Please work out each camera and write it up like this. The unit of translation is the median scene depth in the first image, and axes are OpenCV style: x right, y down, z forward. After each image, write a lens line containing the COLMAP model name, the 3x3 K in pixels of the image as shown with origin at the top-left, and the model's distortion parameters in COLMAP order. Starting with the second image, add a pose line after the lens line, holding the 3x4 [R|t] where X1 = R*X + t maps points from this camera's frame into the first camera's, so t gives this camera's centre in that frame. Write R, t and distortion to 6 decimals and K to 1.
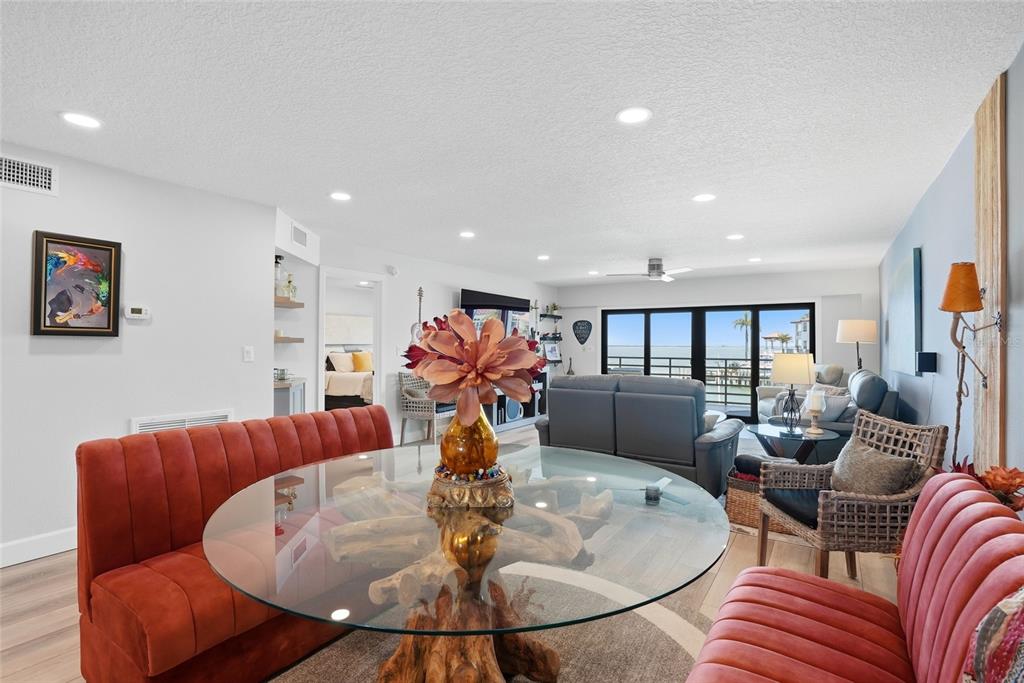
lens RADIAL K [[498.2, 0, 510.4], [0, 498.2, 340.1], [0, 0, 1]] dist [-0.054156, 0.023647]
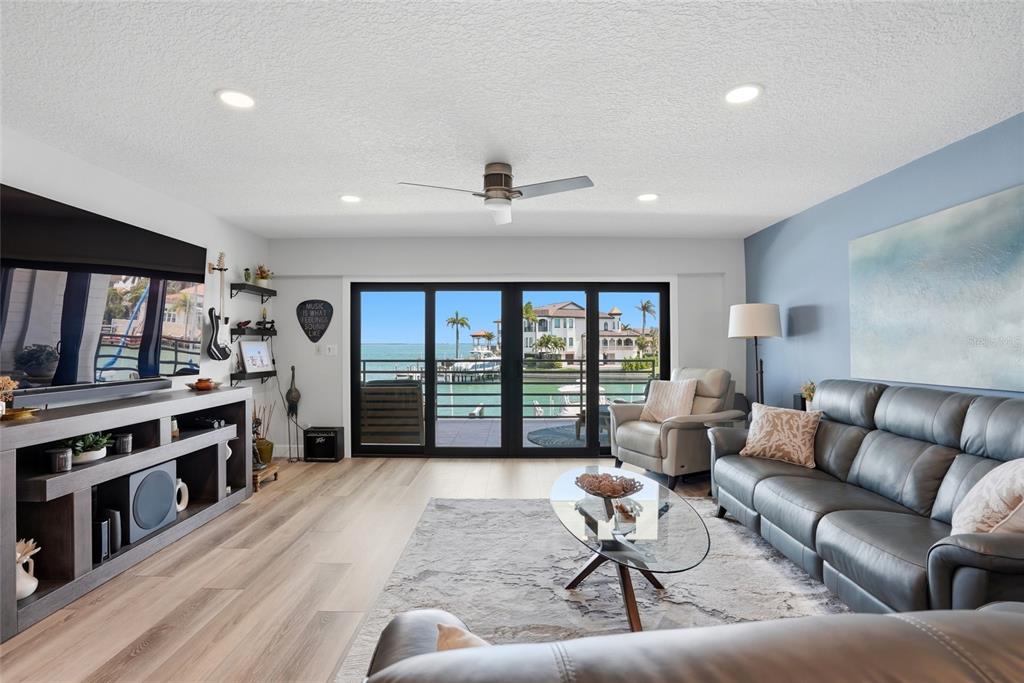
lens RADIAL K [[482.3, 0, 511.0], [0, 482.3, 340.2], [0, 0, 1]] dist [-0.047045, 0.018434]
pose [[0.832815, -0.001989, 0.553549, 0.029721], [-0.000460, 0.999991, 0.004286, 0.004207], [-0.553552, -0.003824, 0.832806, 0.442656]]
